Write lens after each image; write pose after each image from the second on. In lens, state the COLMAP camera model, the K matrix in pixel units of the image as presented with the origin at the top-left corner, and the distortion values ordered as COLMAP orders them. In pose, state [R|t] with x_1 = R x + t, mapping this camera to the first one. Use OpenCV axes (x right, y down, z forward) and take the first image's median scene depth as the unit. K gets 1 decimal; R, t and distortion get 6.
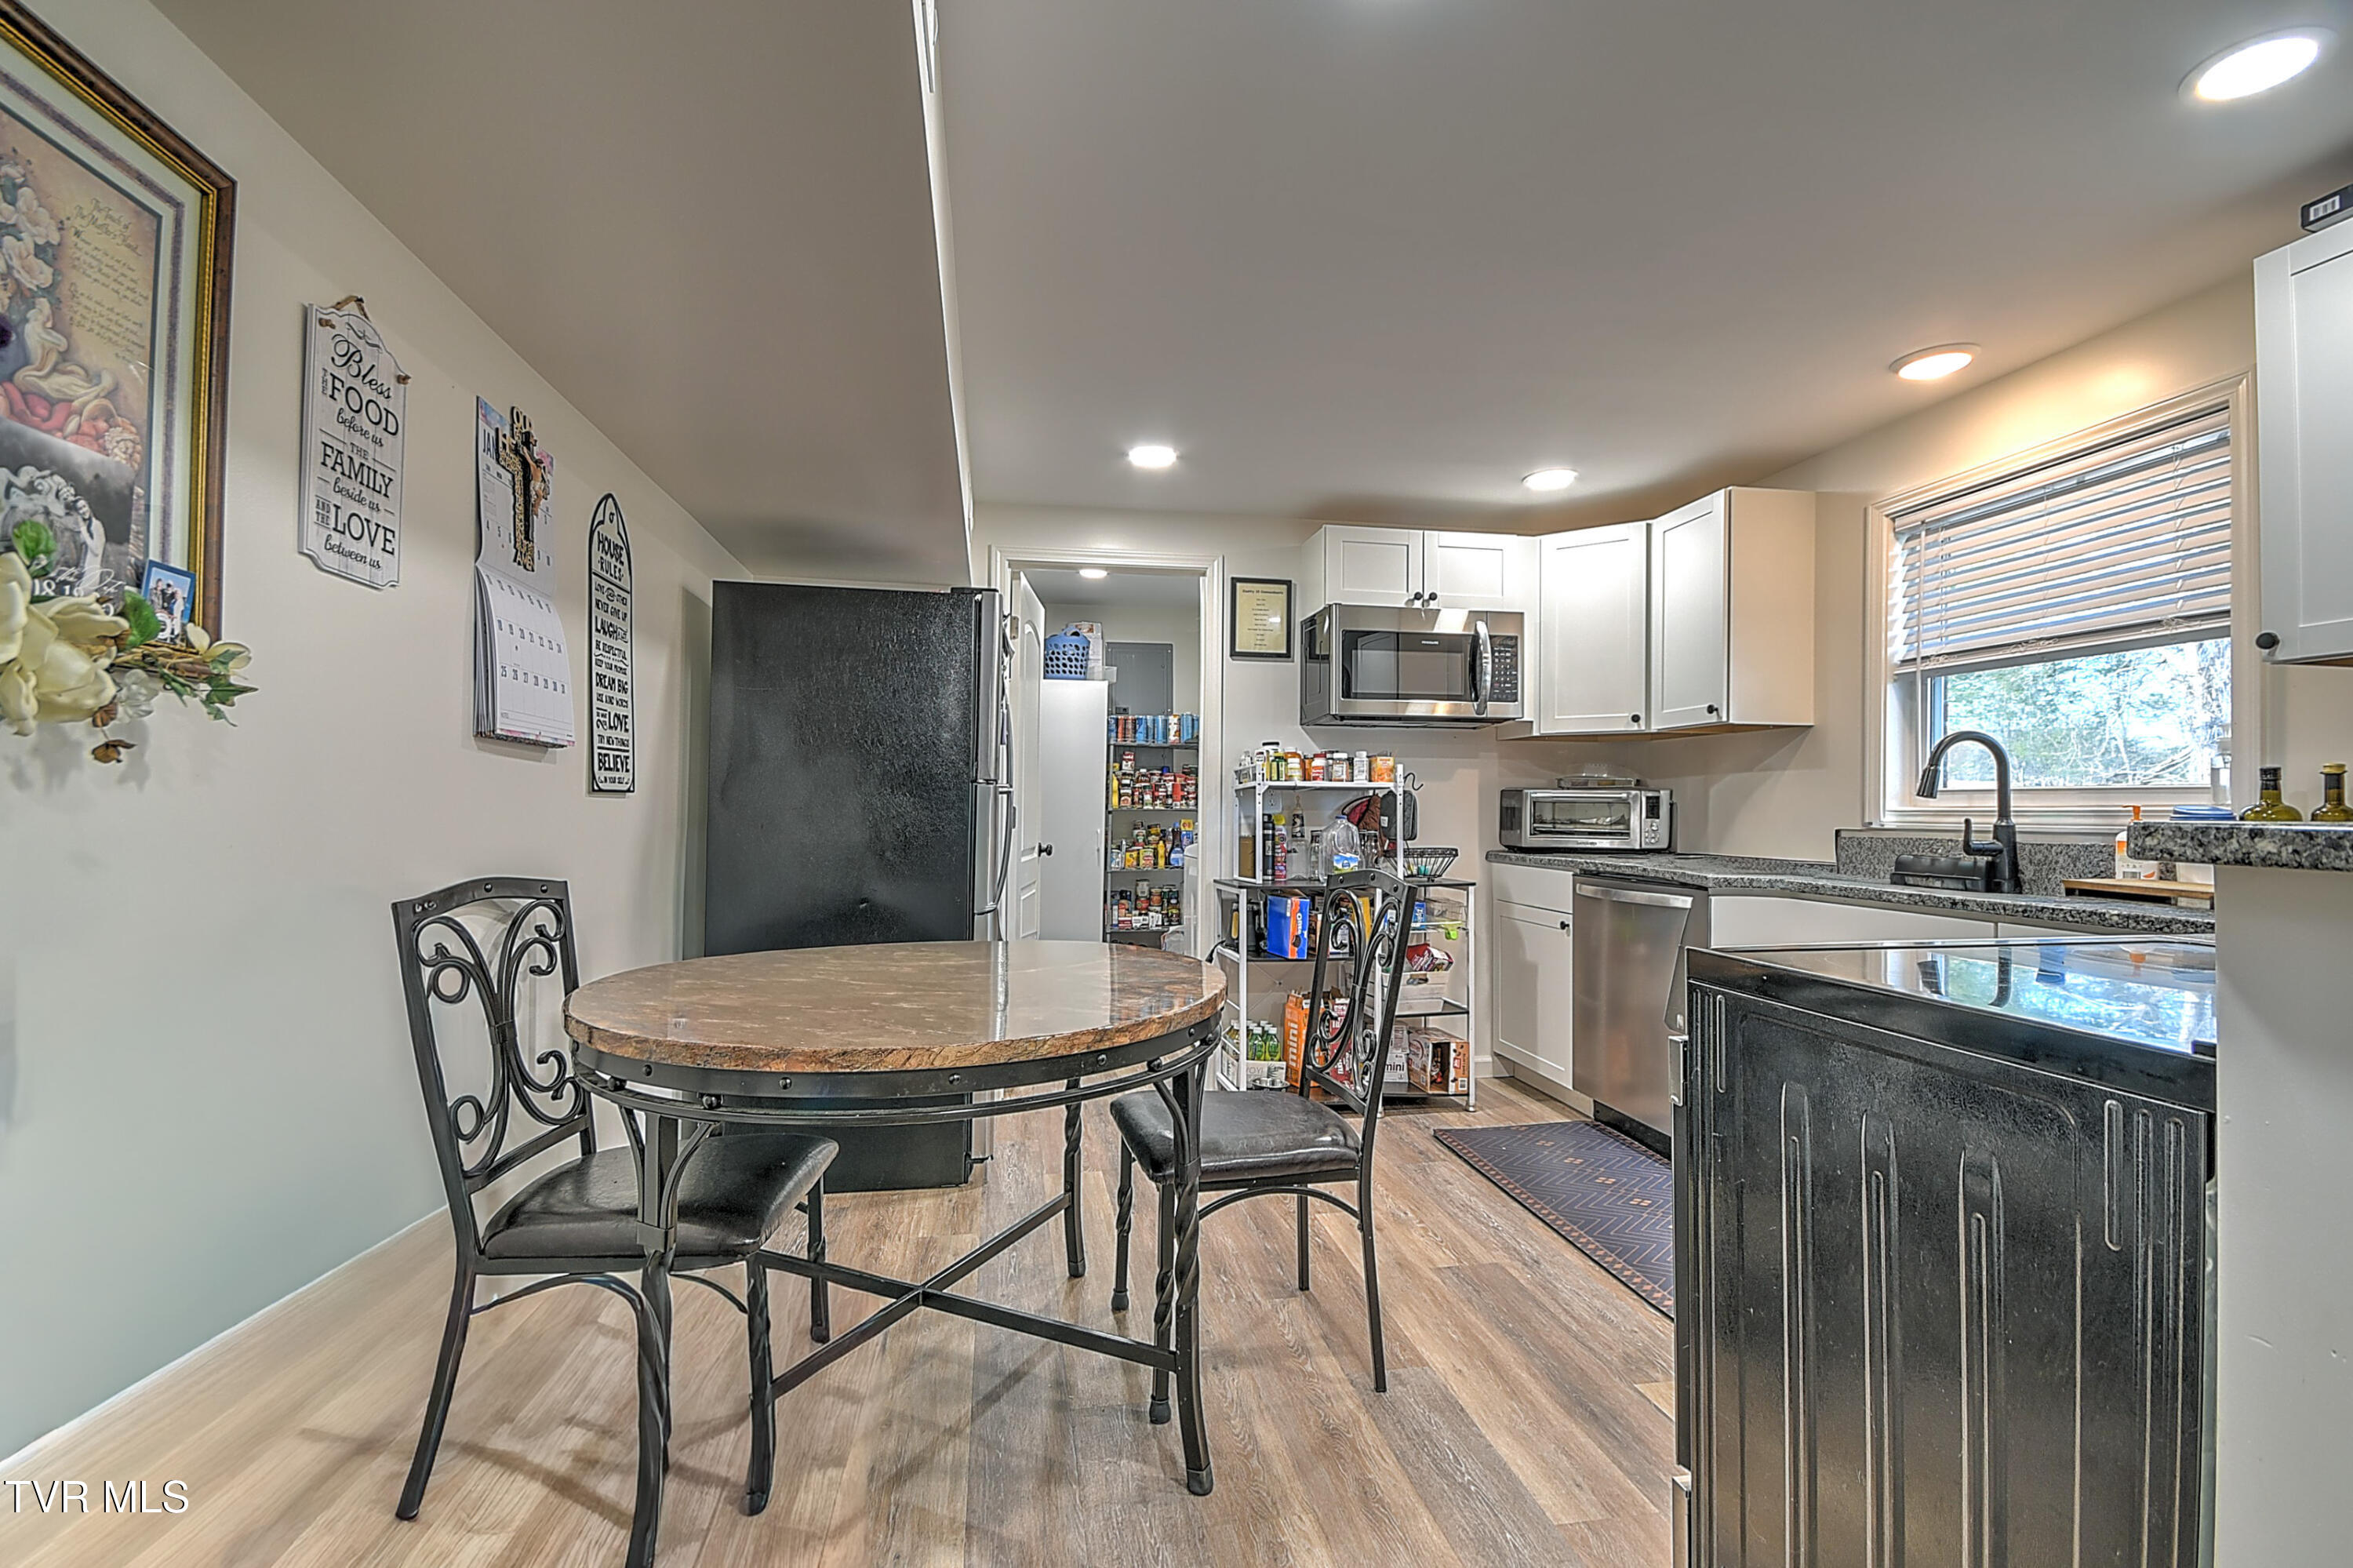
lens RADIAL K [[1034.8, 0, 1166.5], [0, 1034.8, 797.5], [0, 0, 1]] dist [0.010444, -0.000779]
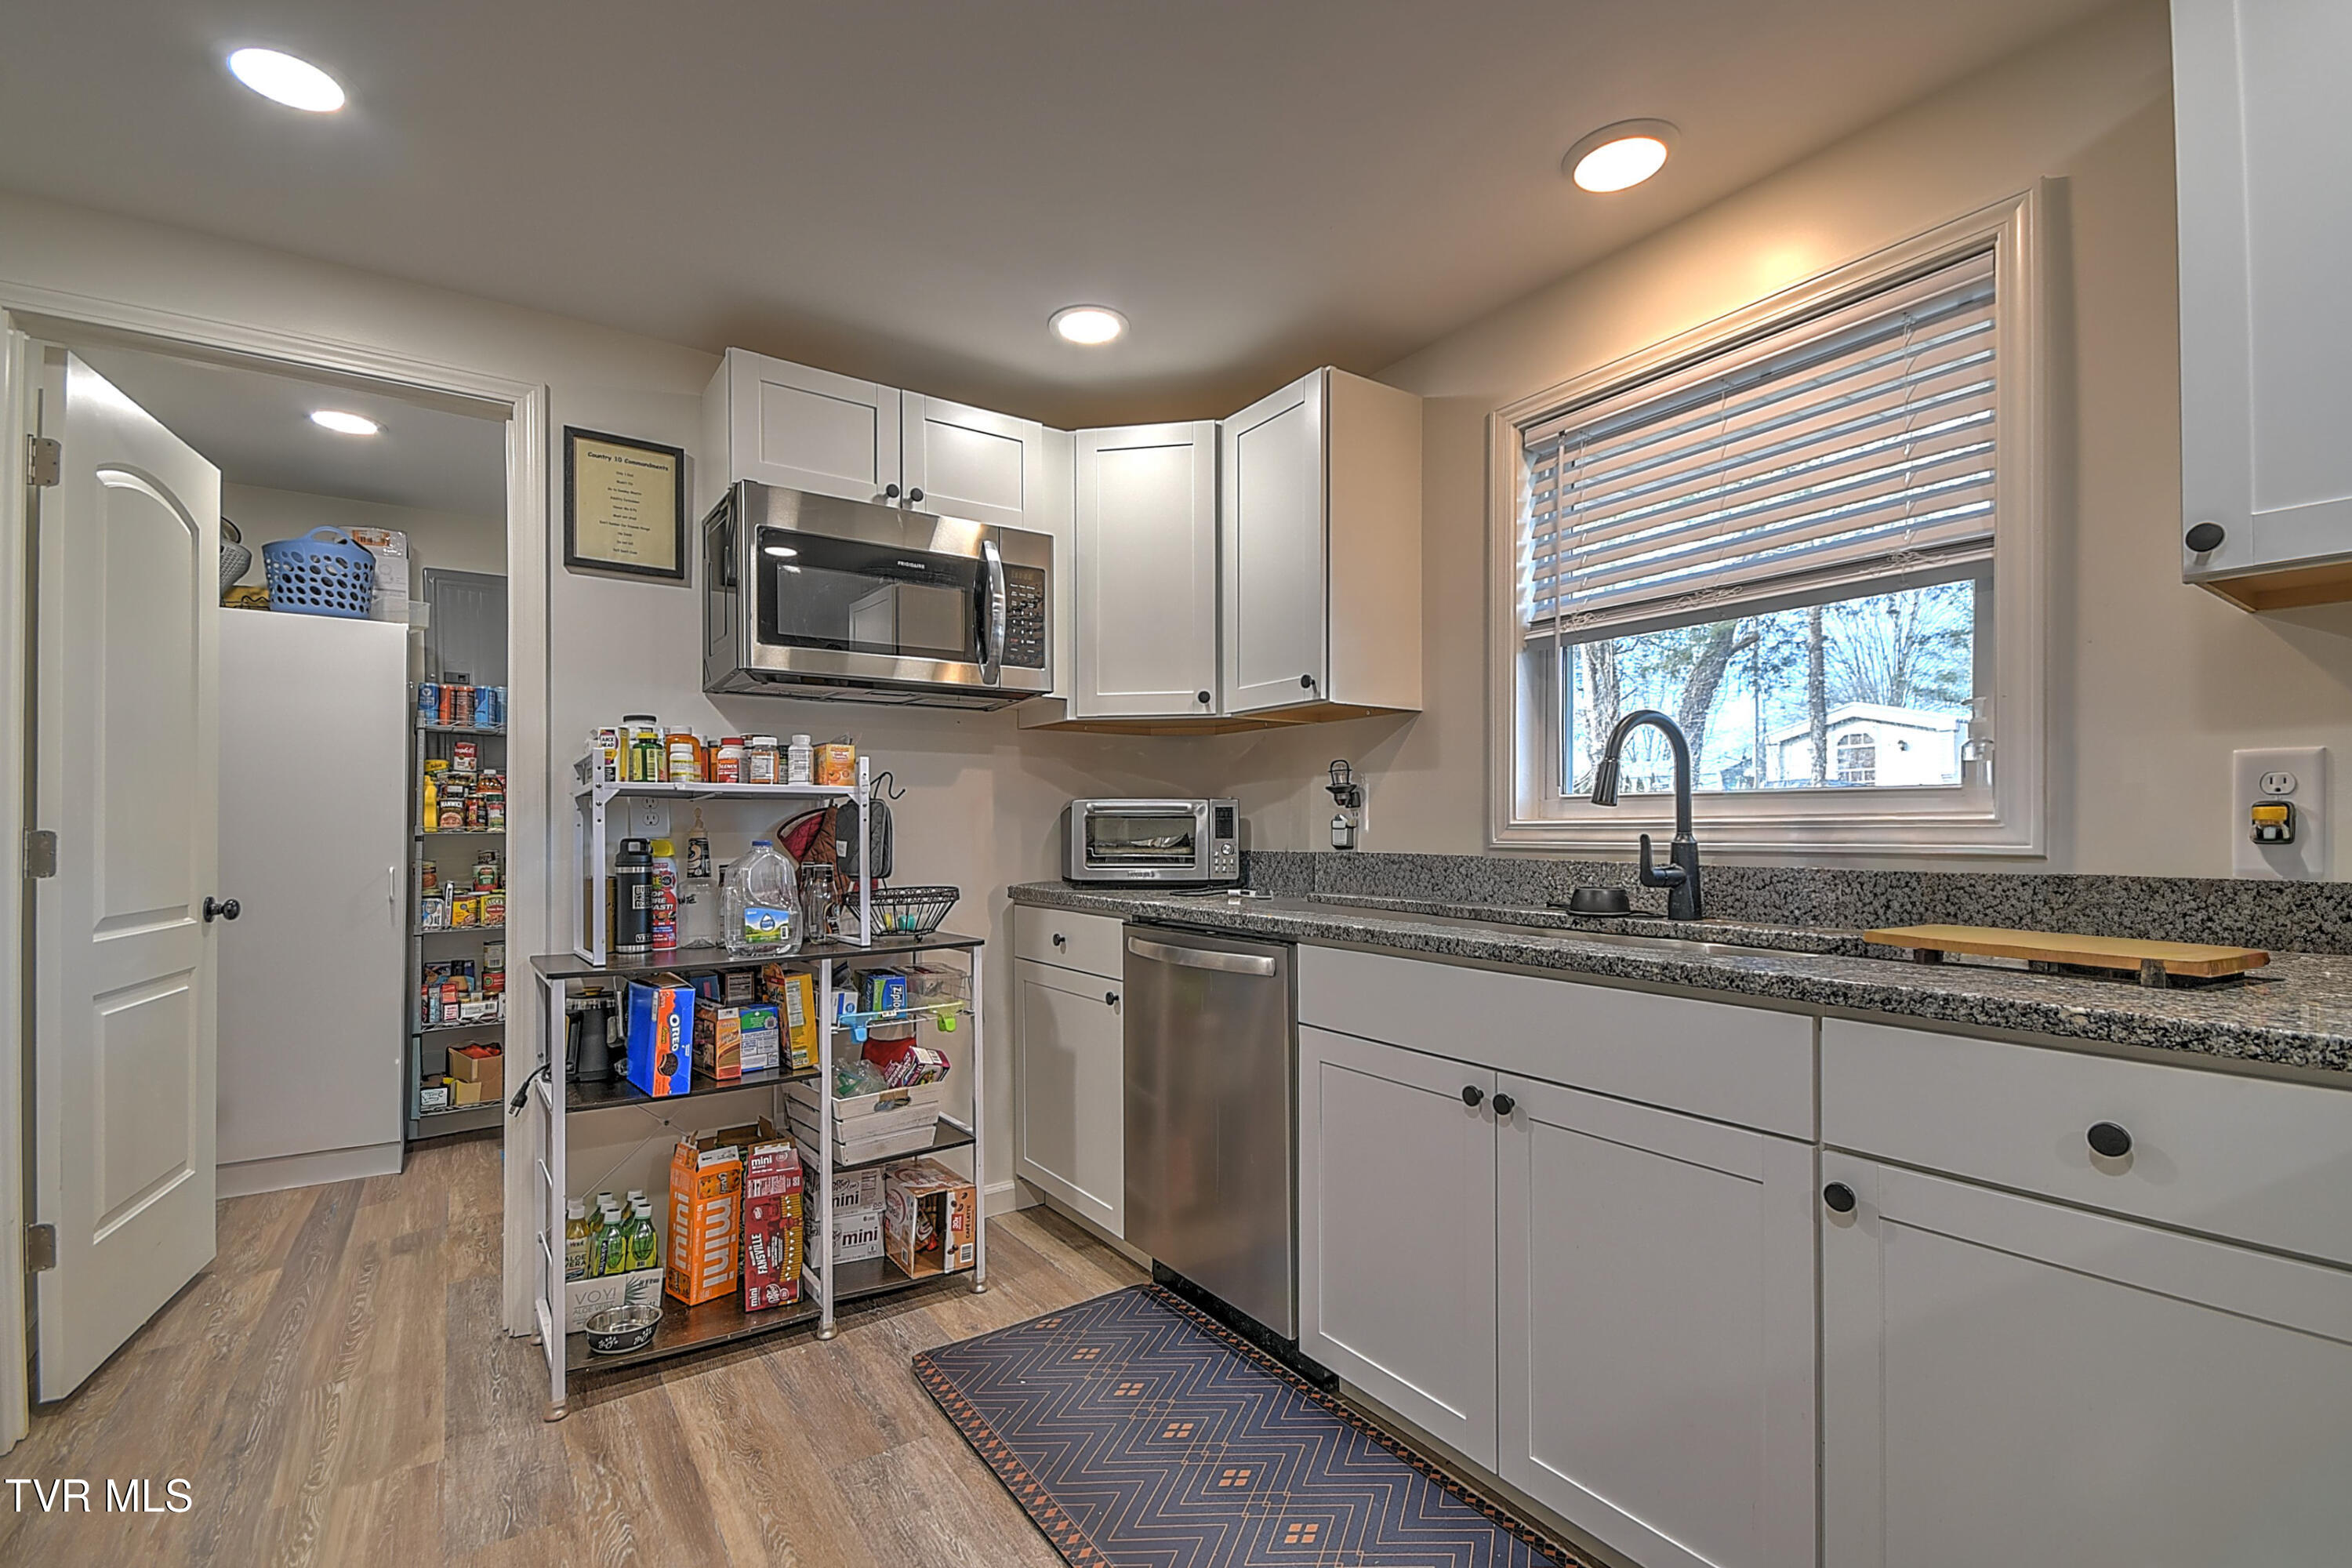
lens RADIAL K [[1034.4, 0, 1181.4], [0, 1034.4, 829.0], [0, 0, 1]] dist [0.010444, -0.000779]
pose [[0.903163, -0.009794, 0.429187, 0.133125], [0.004454, 0.999900, 0.013445, 0.004042], [-0.429275, -0.010232, 0.903116, 0.363298]]
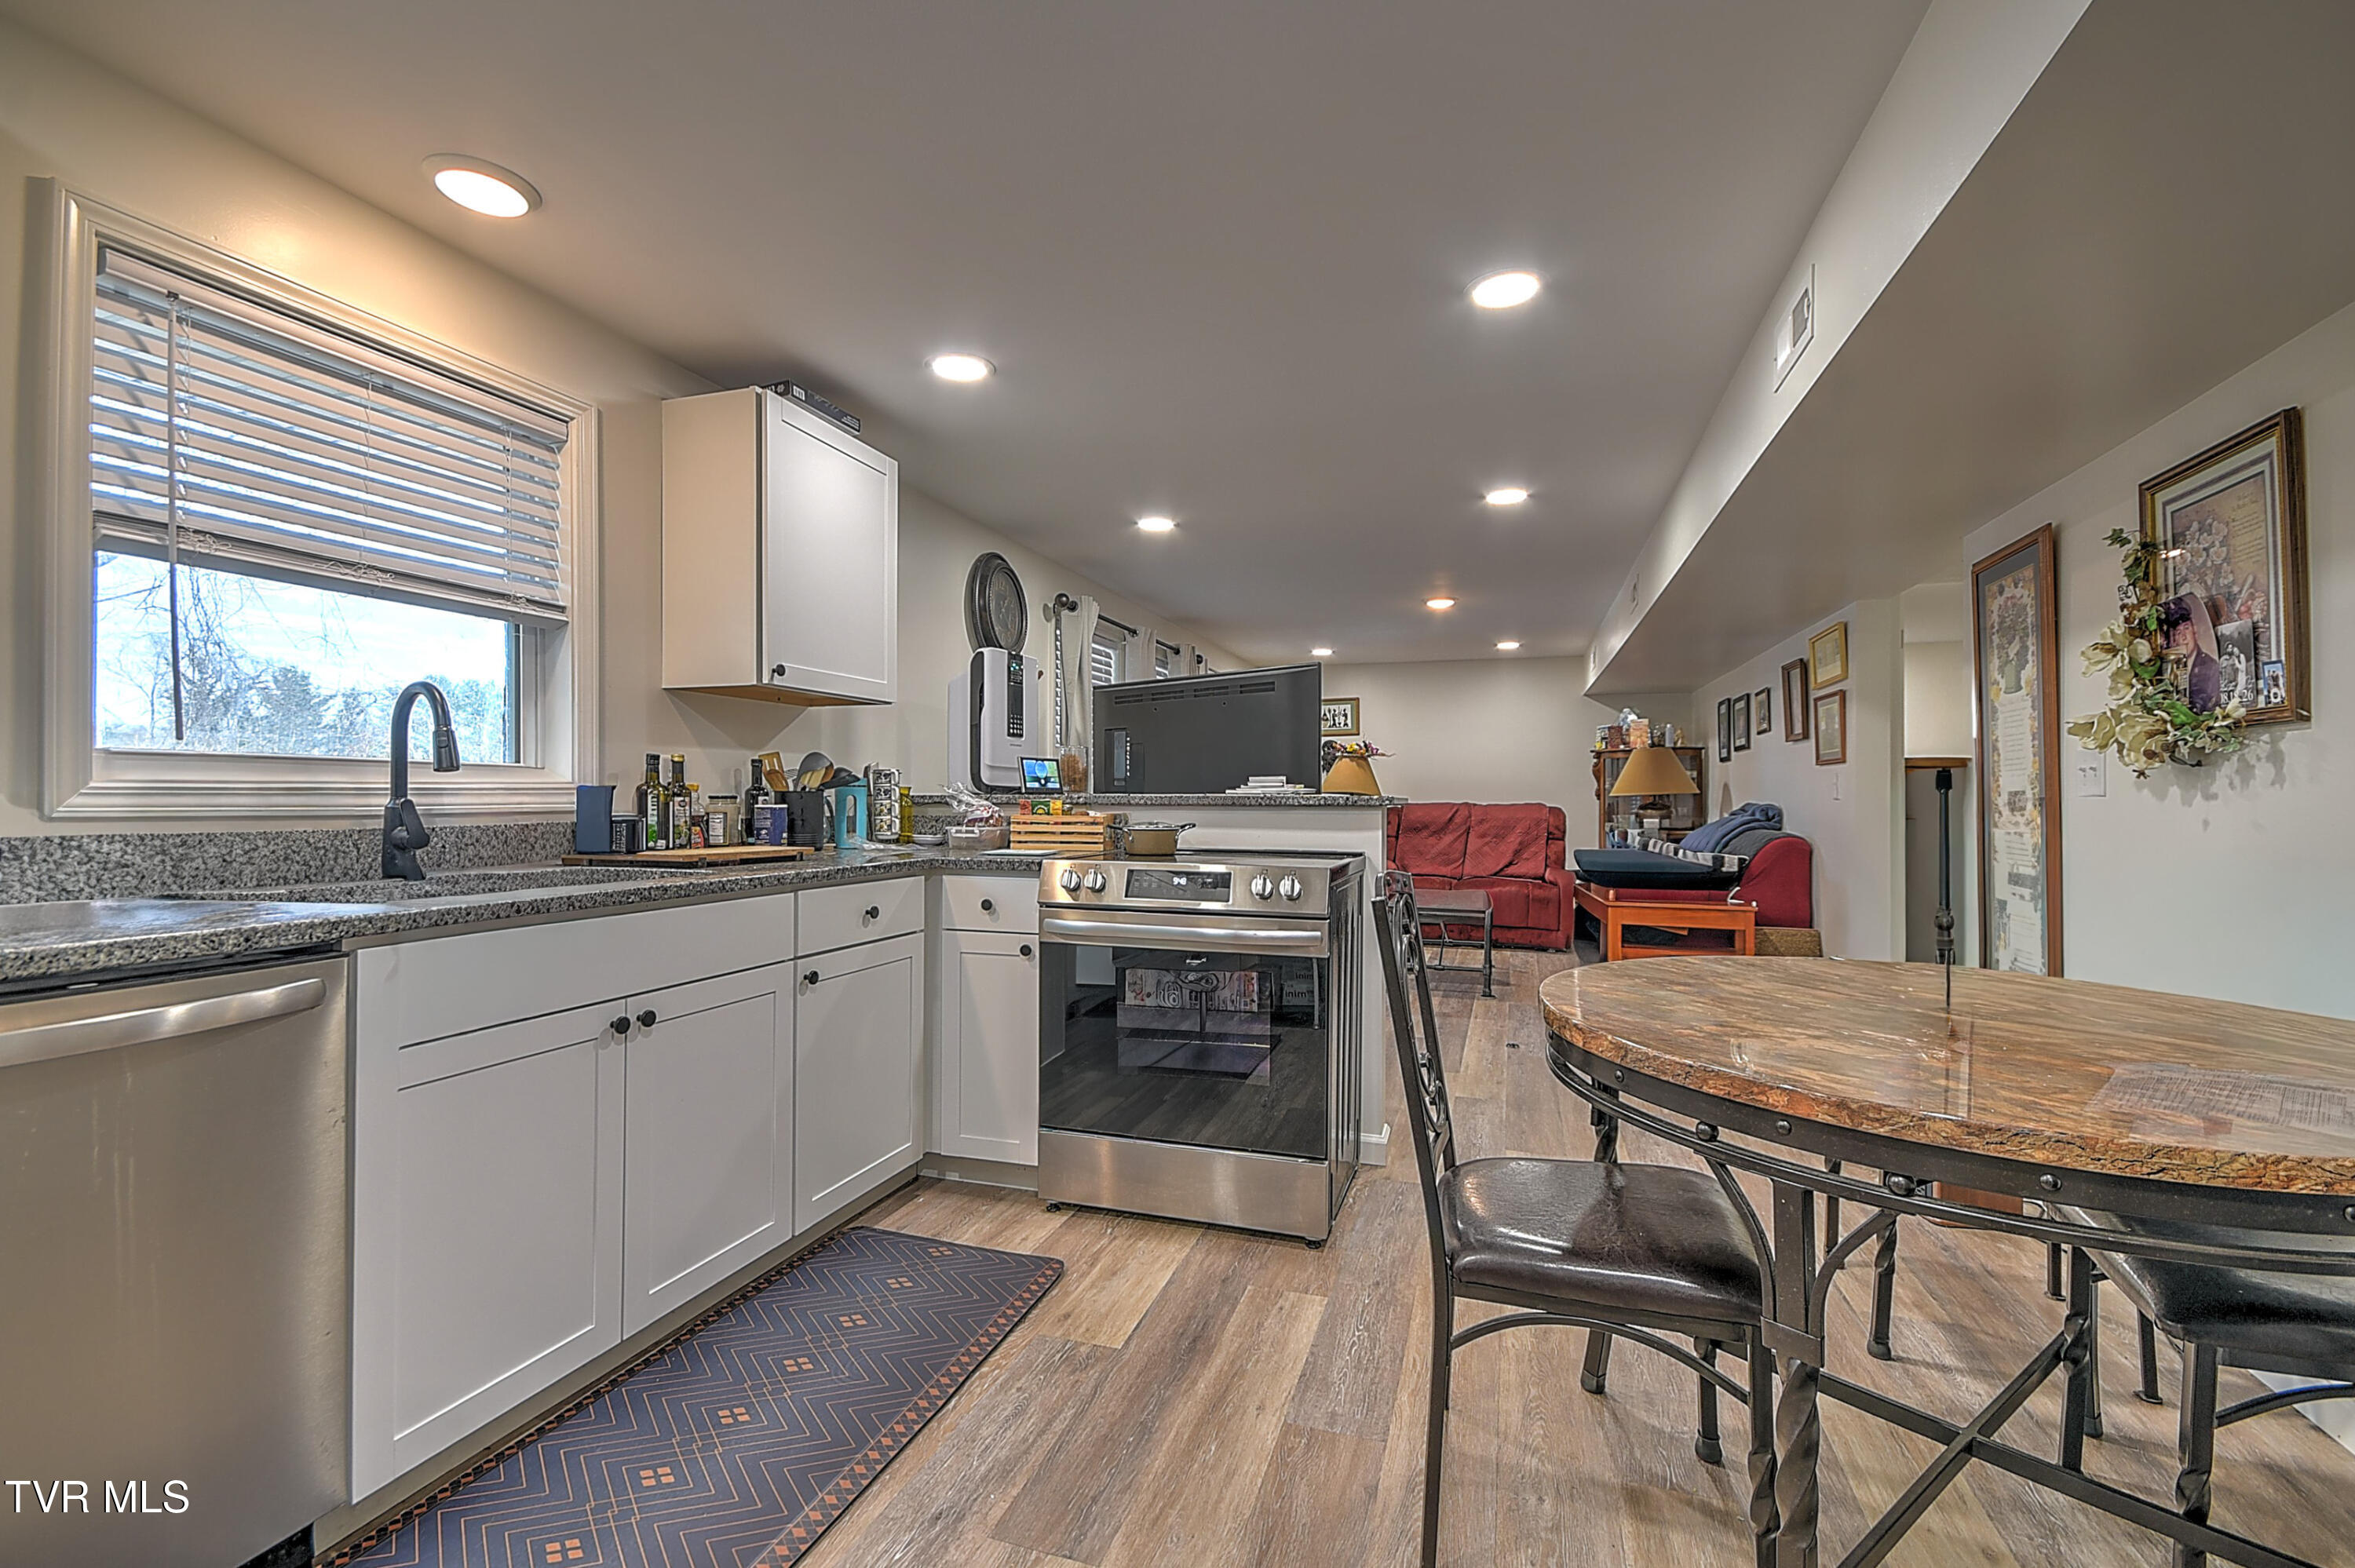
lens RADIAL K [[1035.5, 0, 1186.2], [0, 1035.5, 791.7], [0, 0, 1]] dist [0.010444, -0.000779]
pose [[-0.892688, -0.007623, 0.450611, -0.038285], [-0.012795, 0.999883, -0.008433, 0.010250], [-0.450494, -0.013294, -0.892681, 1.021434]]
